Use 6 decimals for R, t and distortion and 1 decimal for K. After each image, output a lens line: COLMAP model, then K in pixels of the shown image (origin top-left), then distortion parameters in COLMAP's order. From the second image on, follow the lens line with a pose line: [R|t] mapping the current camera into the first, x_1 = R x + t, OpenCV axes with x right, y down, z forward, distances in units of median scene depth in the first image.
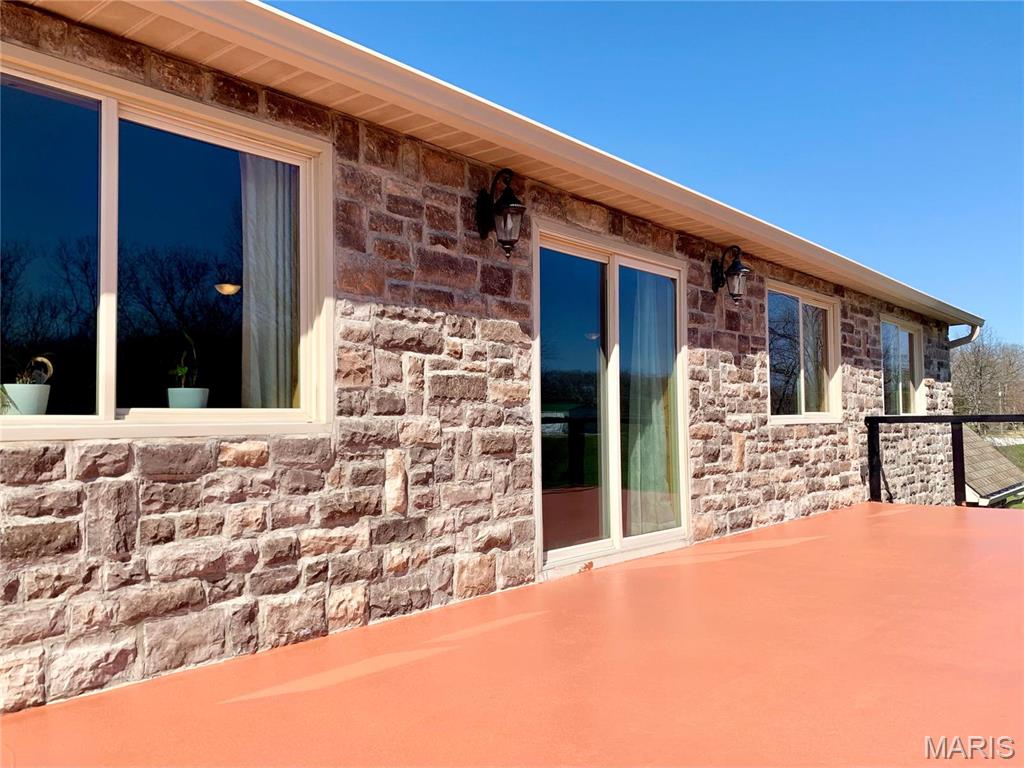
lens RADIAL K [[793.1, 0, 512.0], [0, 793.1, 384.0], [0, 0, 1]] dist [0.082913, -0.002981]
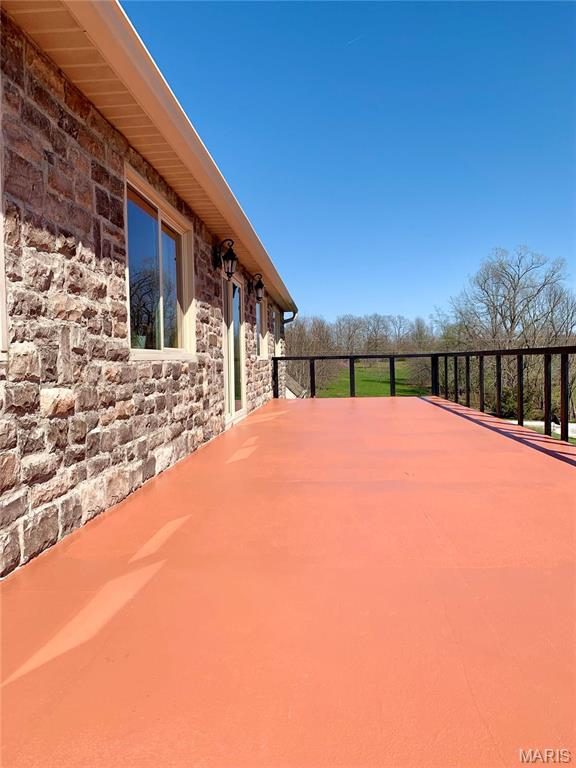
lens RADIAL K [[594.8, 0, 288.0], [0, 594.8, 384.0], [0, 0, 1]] dist [0.082913, -0.002981]
pose [[0.788928, -0.022399, 0.614078, -0.980672], [-0.026712, 0.997141, 0.070689, 0.002427], [-0.613905, -0.072172, 0.786073, -0.444226]]
